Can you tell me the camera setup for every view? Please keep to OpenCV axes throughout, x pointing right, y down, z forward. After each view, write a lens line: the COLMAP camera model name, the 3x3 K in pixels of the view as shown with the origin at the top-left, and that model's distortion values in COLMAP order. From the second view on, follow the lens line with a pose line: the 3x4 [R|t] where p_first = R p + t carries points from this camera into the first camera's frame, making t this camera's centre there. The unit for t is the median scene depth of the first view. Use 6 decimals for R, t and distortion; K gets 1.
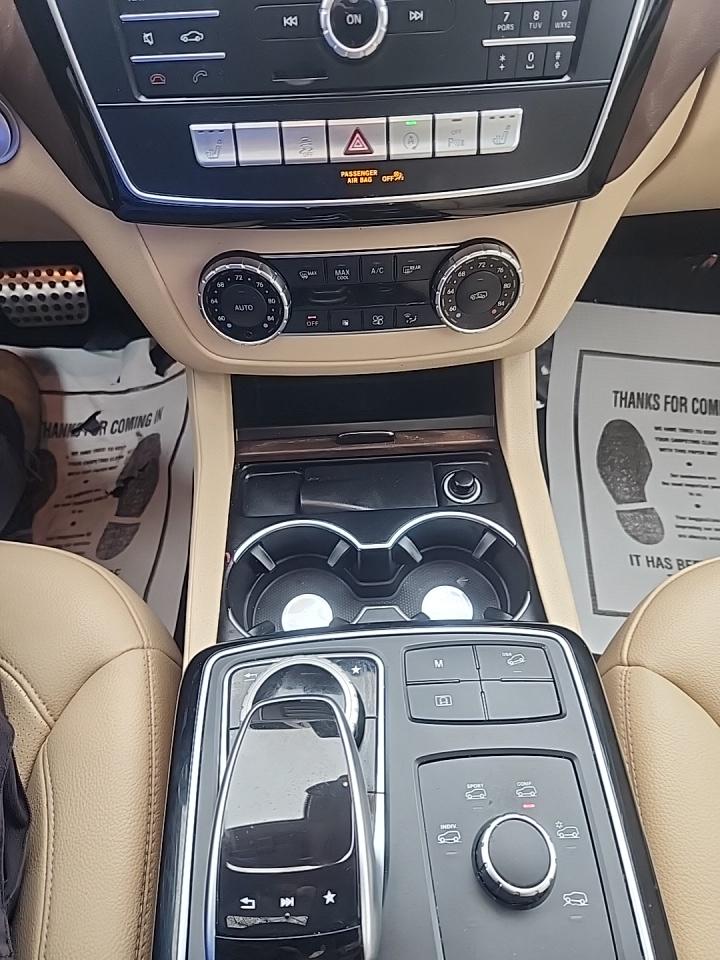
lens RADIAL K [[656.7, 0, 360.0], [0, 656.7, 480.0], [0, 0, 1]] dist [0.070804, -0.076424]
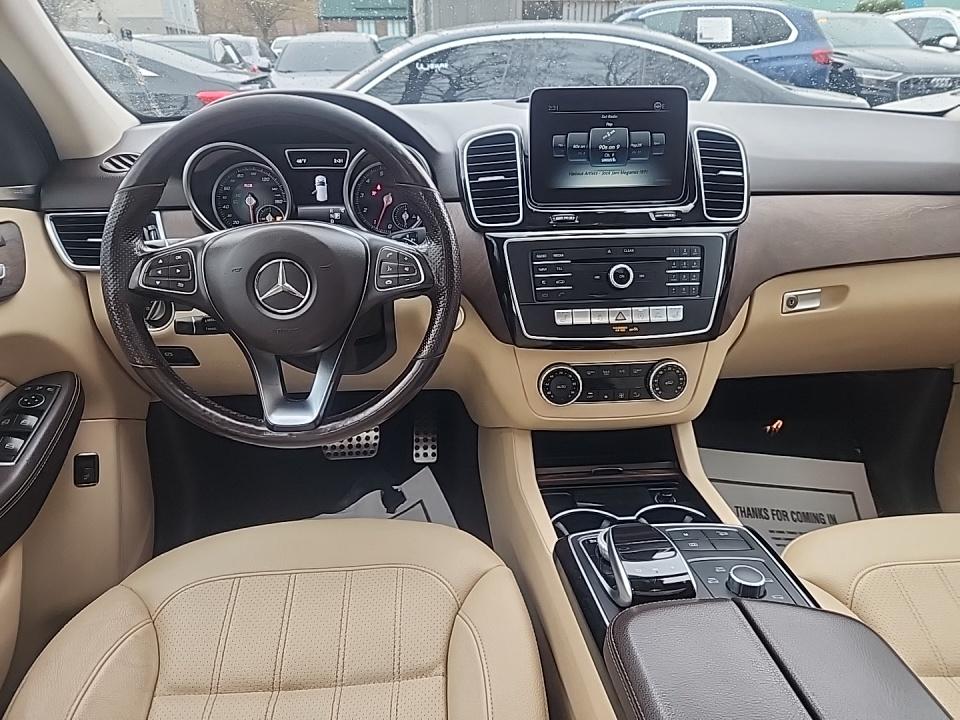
lens RADIAL K [[656.7, 0, 480.0], [0, 656.7, 360.0], [0, 0, 1]] dist [0.070804, -0.076424]
pose [[0.999318, 0.003352, 0.036765, -0.527867], [0.015802, 0.861195, -0.508029, 0.758723], [-0.033365, 0.508263, 0.860555, -0.890964]]
